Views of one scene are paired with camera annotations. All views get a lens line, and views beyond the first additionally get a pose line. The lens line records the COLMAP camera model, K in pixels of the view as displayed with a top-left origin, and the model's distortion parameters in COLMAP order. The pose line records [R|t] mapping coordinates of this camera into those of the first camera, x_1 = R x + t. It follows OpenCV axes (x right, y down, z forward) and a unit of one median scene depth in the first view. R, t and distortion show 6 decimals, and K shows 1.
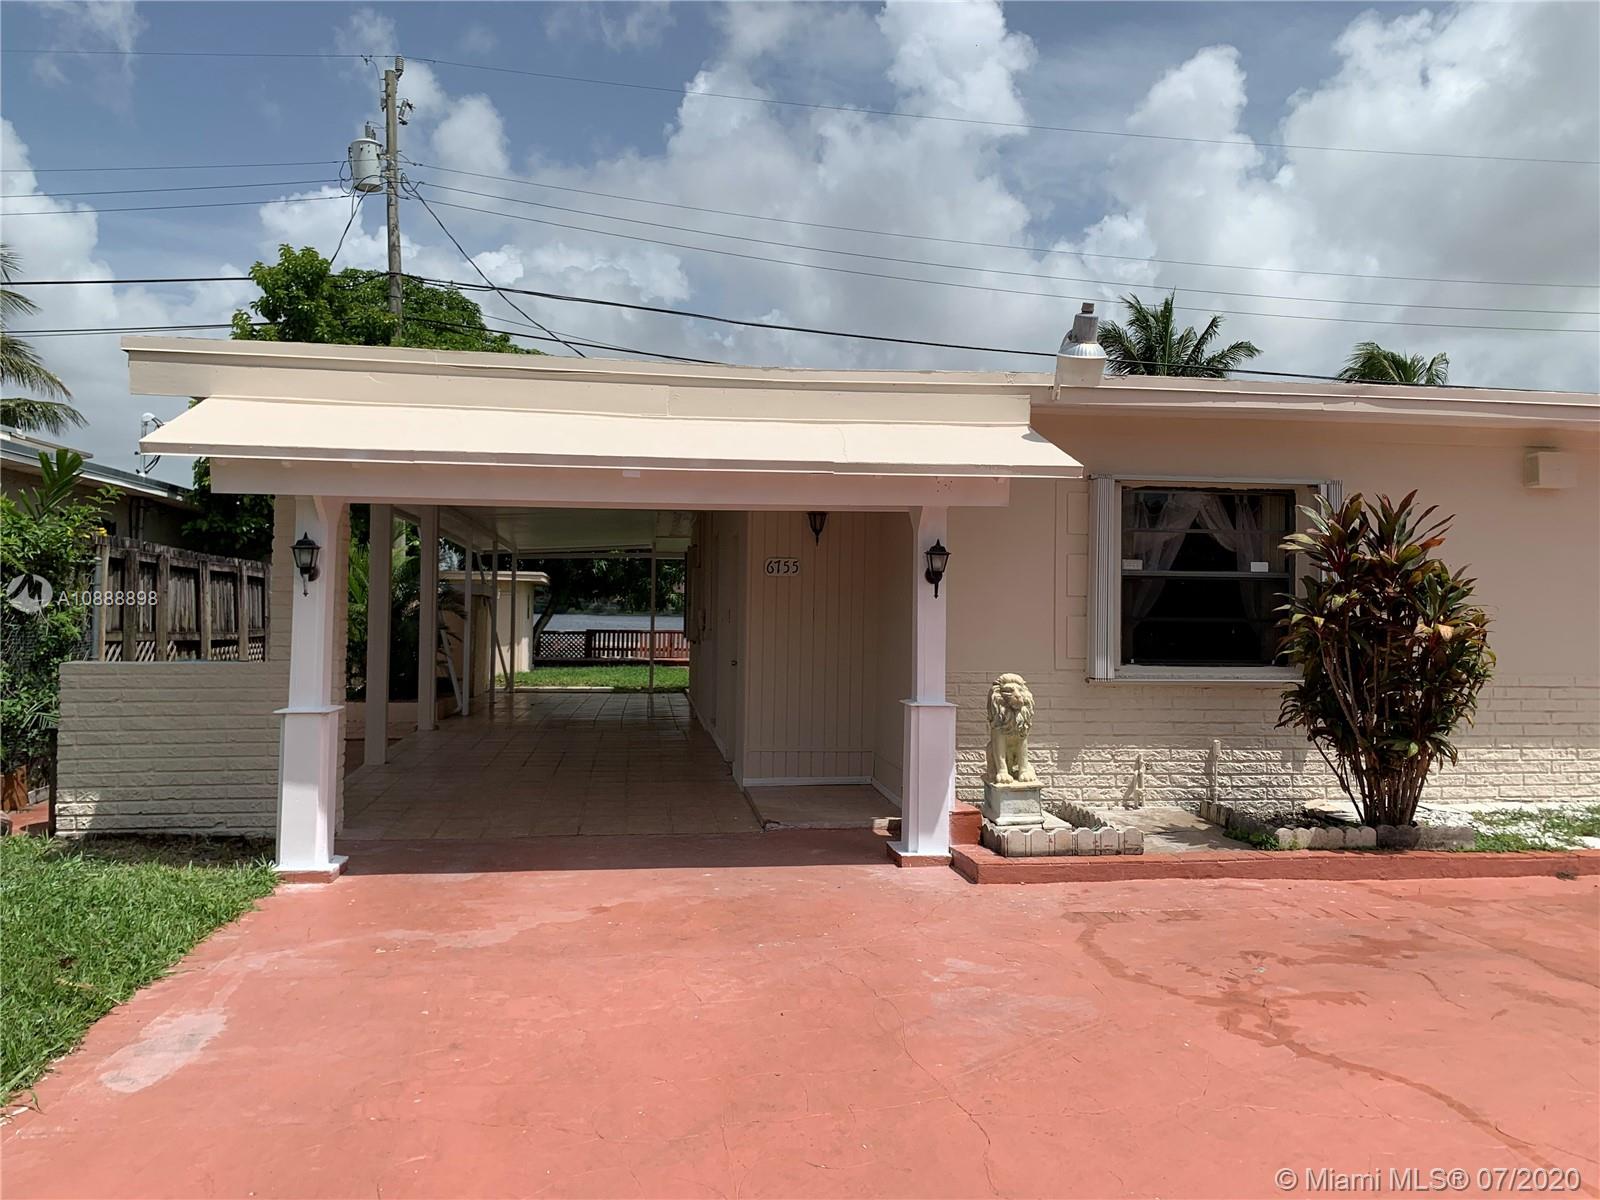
lens RADIAL K [[1223.6, 0, 800.0], [0, 1223.6, 600.0], [0, 0, 1]] dist [0.008832, -0.006133]
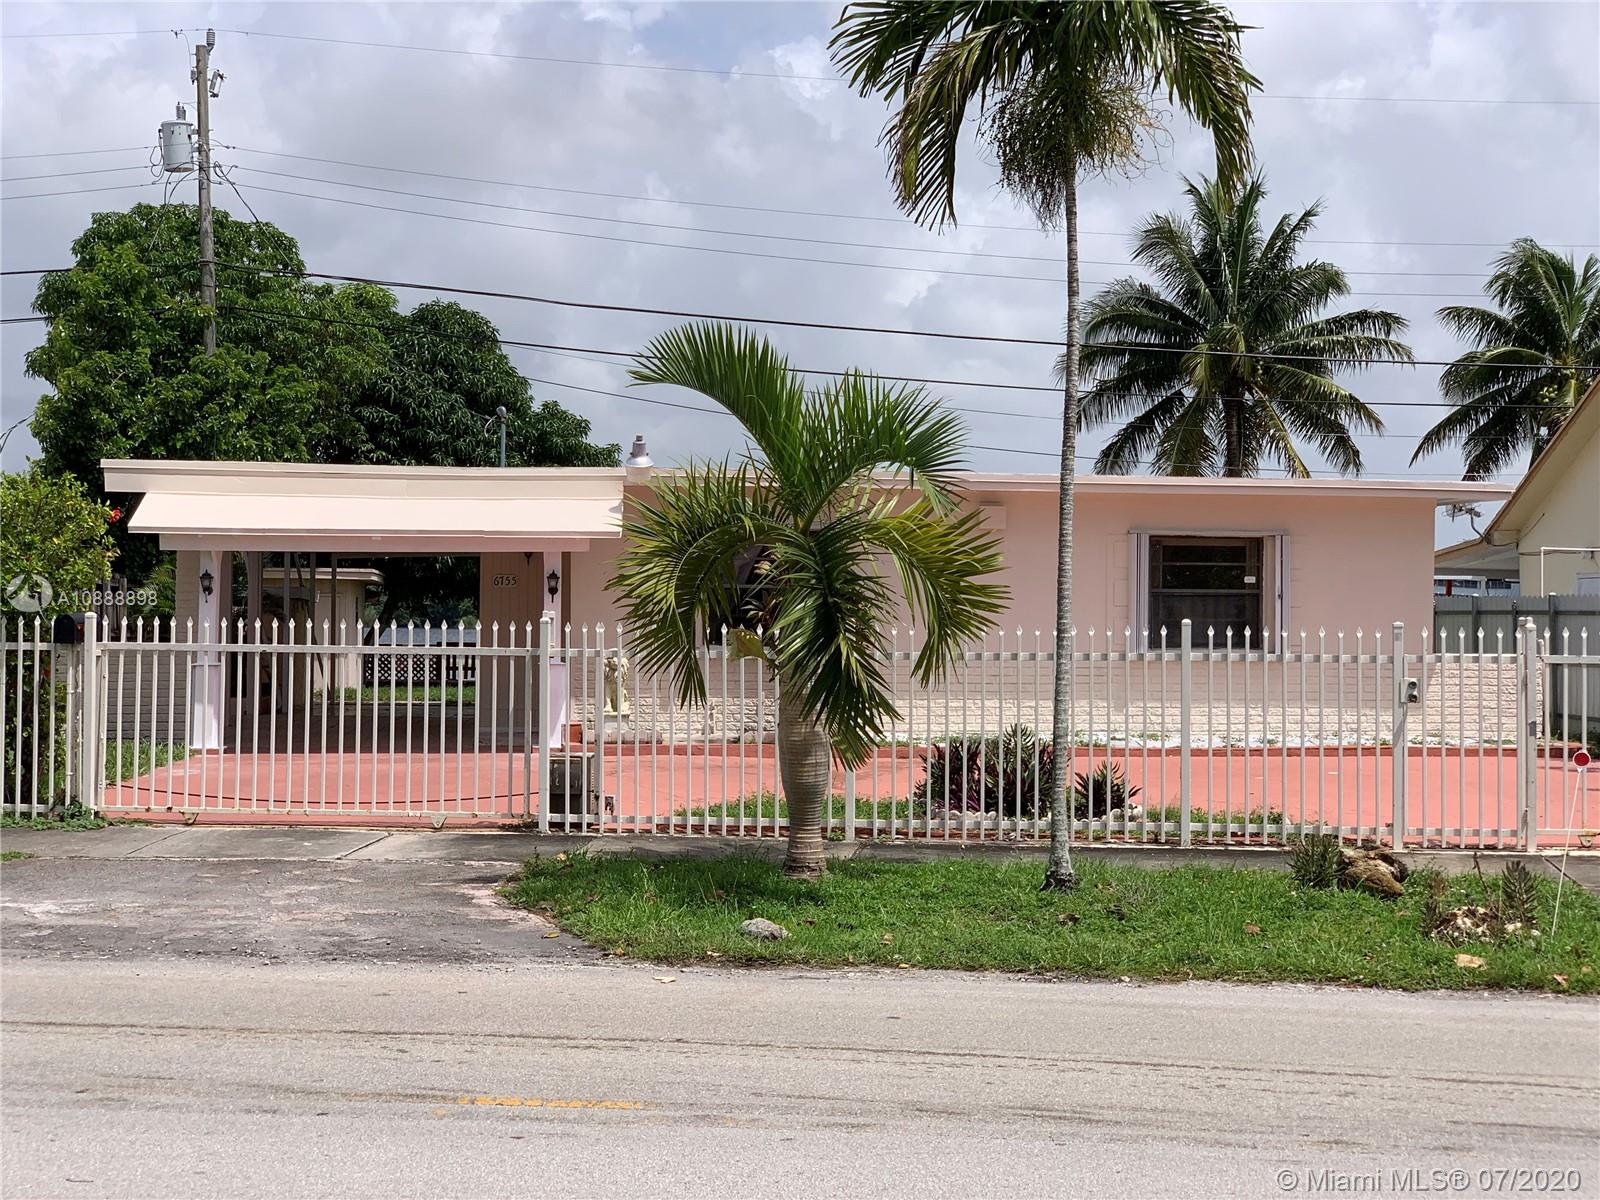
lens RADIAL K [[2438.1, 0, 800.0], [0, 2438.1, 600.0], [0, 0, 1]] dist [0.034437, 0.079306]
pose [[0.998617, -0.003813, -0.052442, 0.651564], [0.003854, 0.999992, 0.000690, -0.006853], [0.052439, -0.000892, 0.998624, -2.502910]]
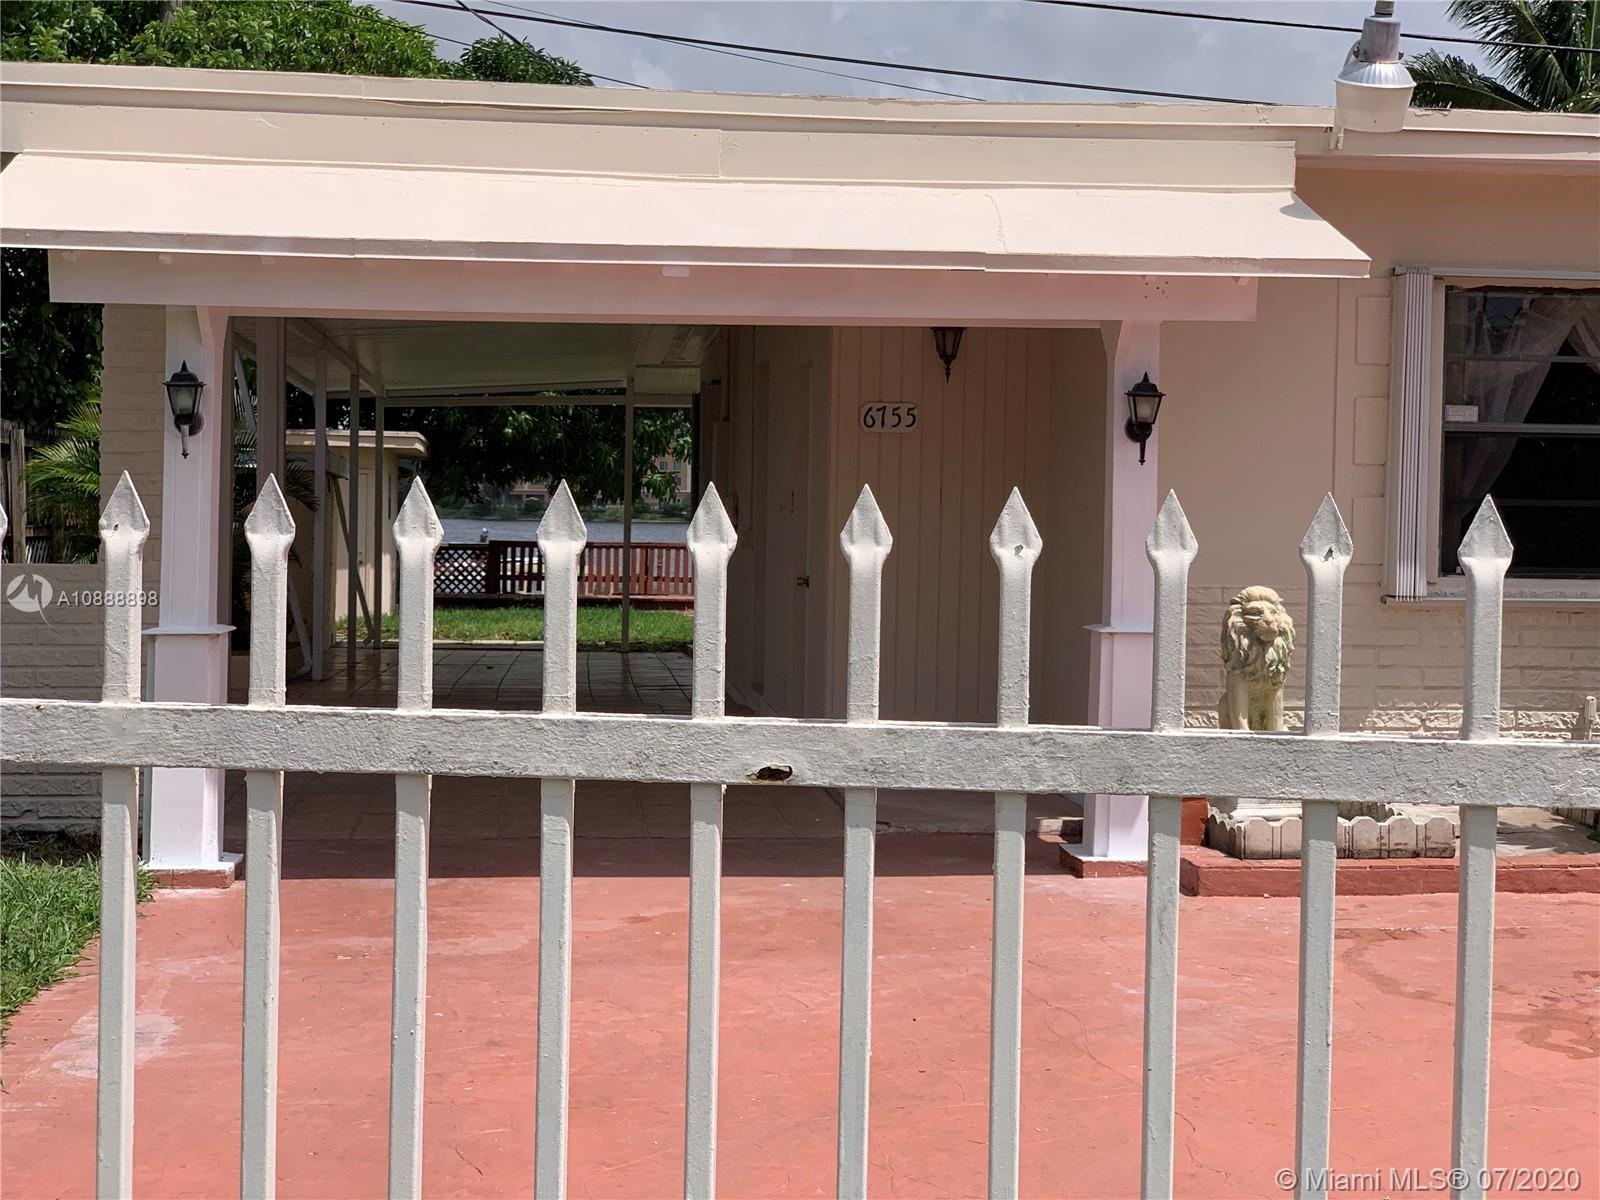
lens RADIAL K [[2428.0, 0, 780.1], [0, 2428.0, 665.7], [0, 0, 1]] dist [-0.010211, 0.136716]
pose [[0.999197, 0.005415, -0.039709, -0.027054], [-0.002570, 0.997448, 0.071347, 0.013314], [0.039994, -0.071187, 0.996661, -0.284109]]
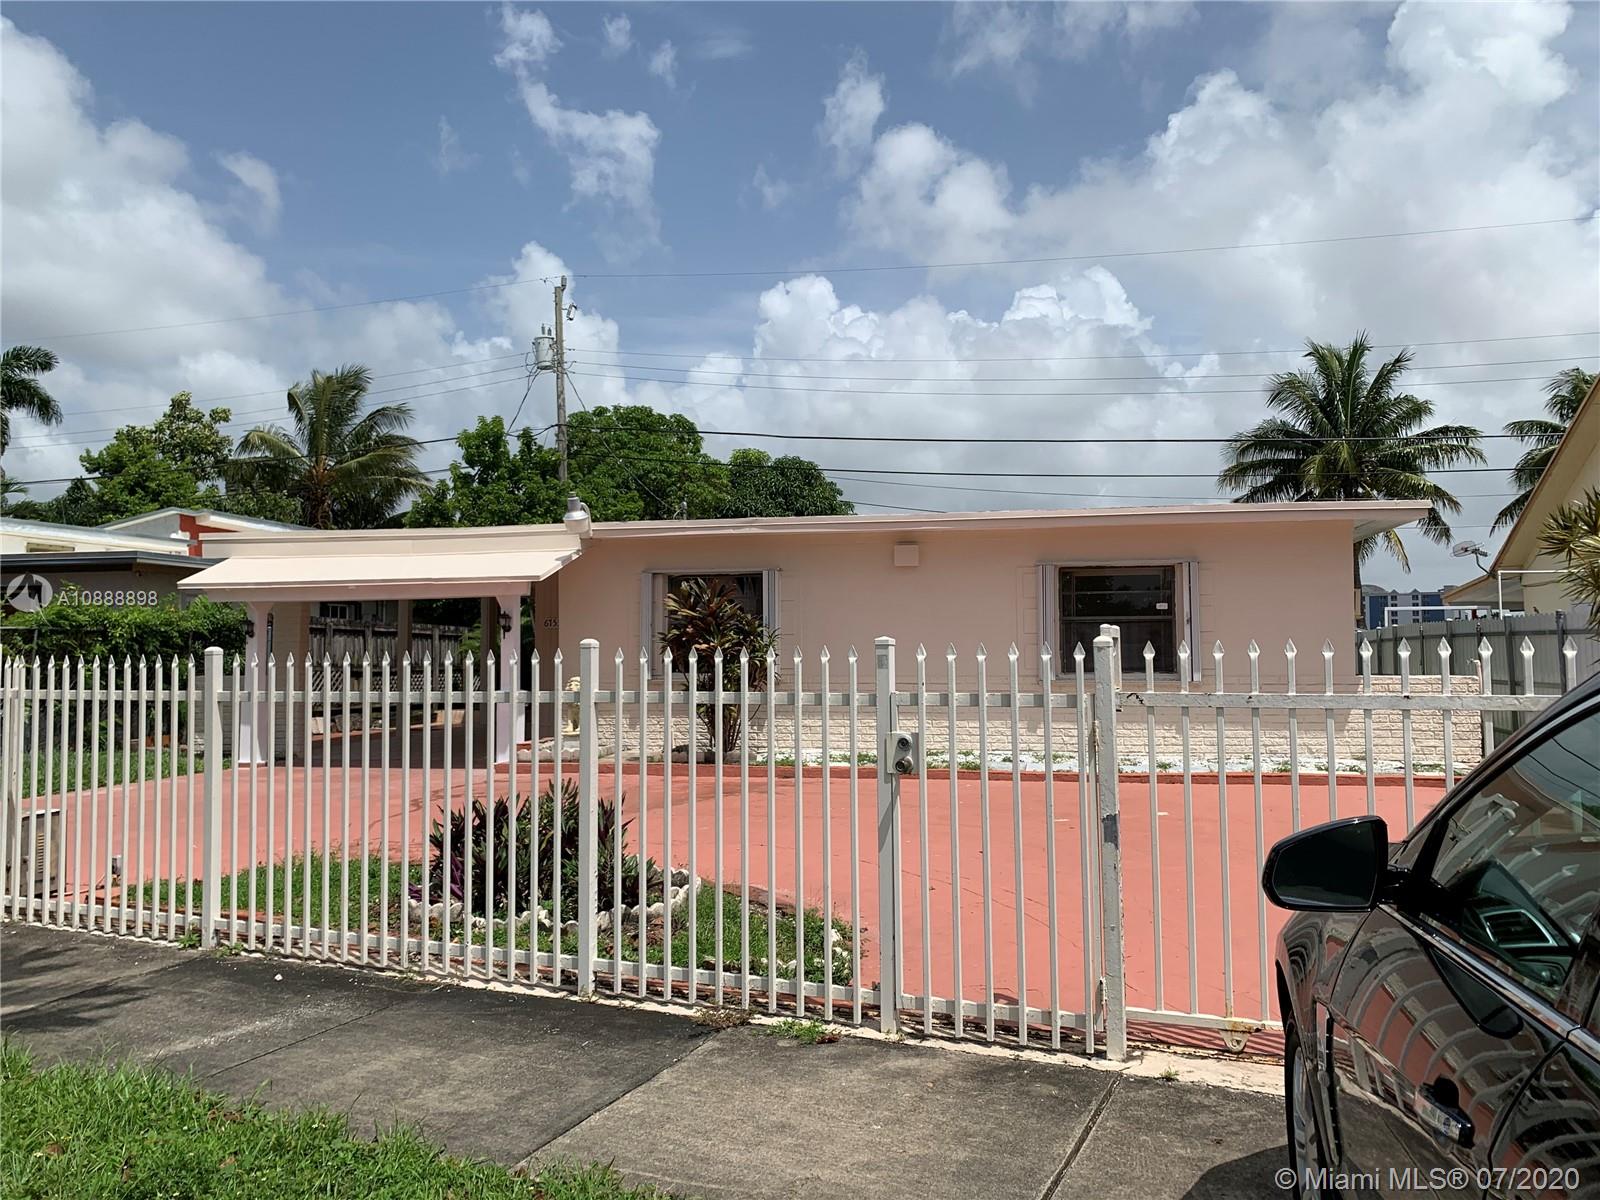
lens RADIAL K [[1223.0, 0, 800.0], [0, 1223.0, 600.0], [0, 0, 1]] dist [0.084210, -0.189241]
pose [[0.932446, -0.032604, -0.359835, 1.322540], [0.019565, 0.999015, -0.039819, 0.024826], [0.360779, 0.030088, 0.932166, -0.754238]]
